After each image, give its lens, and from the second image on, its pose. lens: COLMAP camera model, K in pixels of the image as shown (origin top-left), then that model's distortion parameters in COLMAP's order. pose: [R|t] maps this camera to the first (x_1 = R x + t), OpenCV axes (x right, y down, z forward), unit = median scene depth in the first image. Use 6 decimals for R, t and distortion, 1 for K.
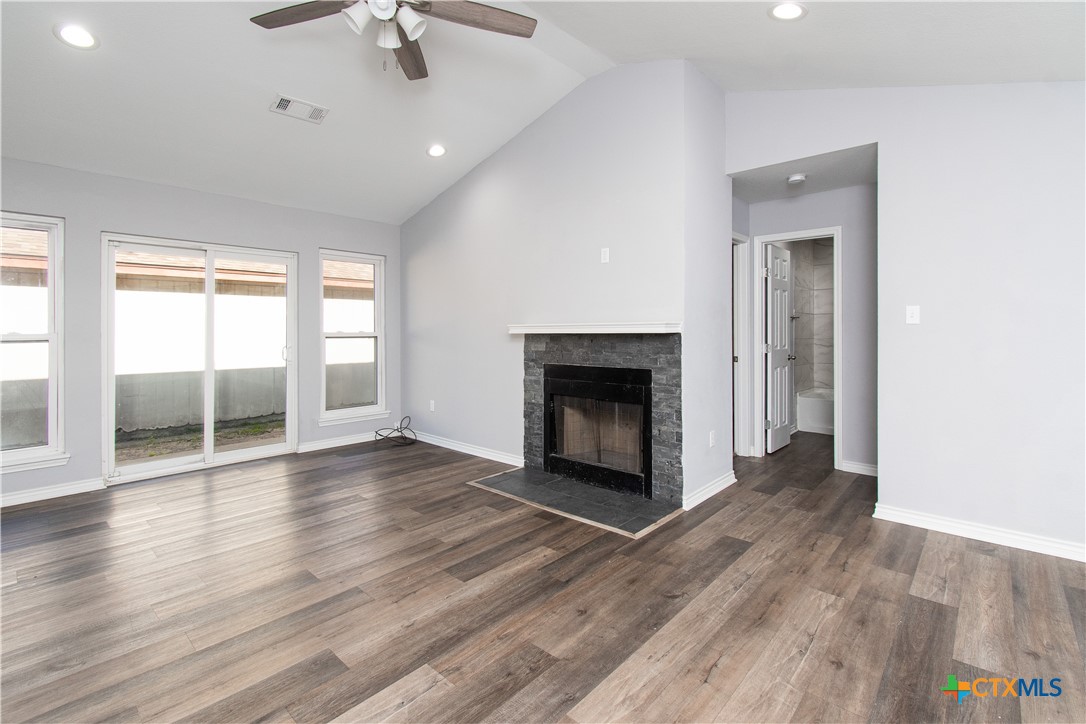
lens RADIAL K [[494.0, 0, 541.2], [0, 494.0, 328.8], [0, 0, 1]] dist [-0.002875, -0.000560]
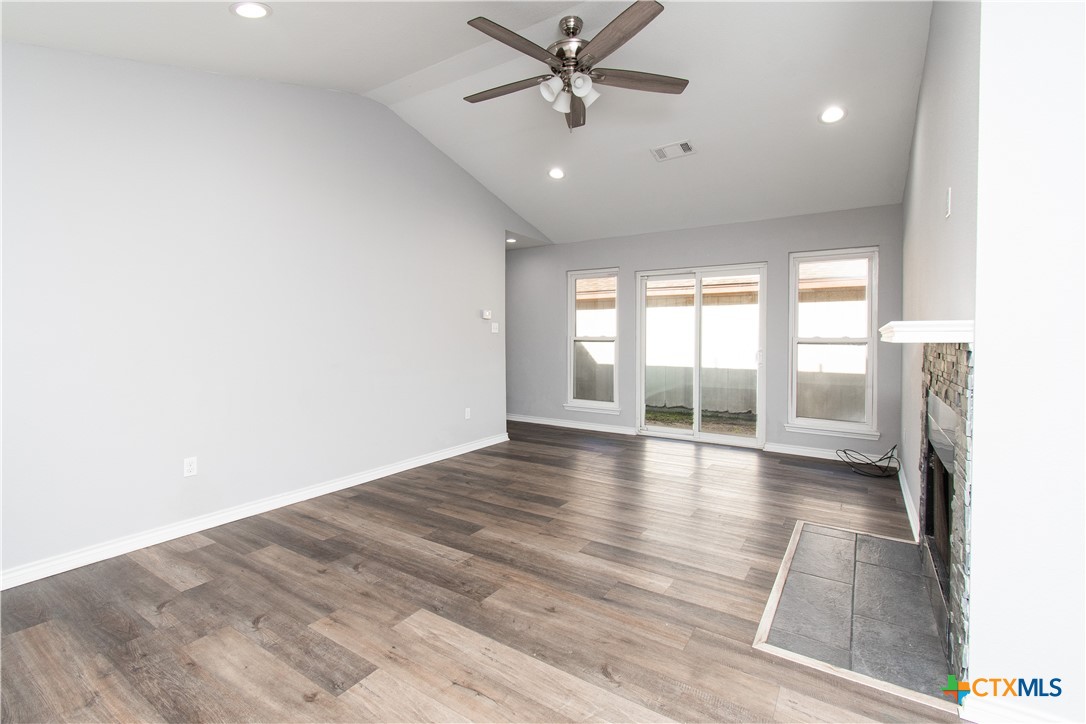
lens RADIAL K [[494.0, 0, 541.2], [0, 494.0, 328.8], [0, 0, 1]] dist [-0.002875, -0.000560]
pose [[0.157021, -0.006155, -0.987576, 0.645795], [-0.003449, 0.999971, -0.006780, -0.001938], [0.987589, 0.004470, 0.156995, 0.480181]]
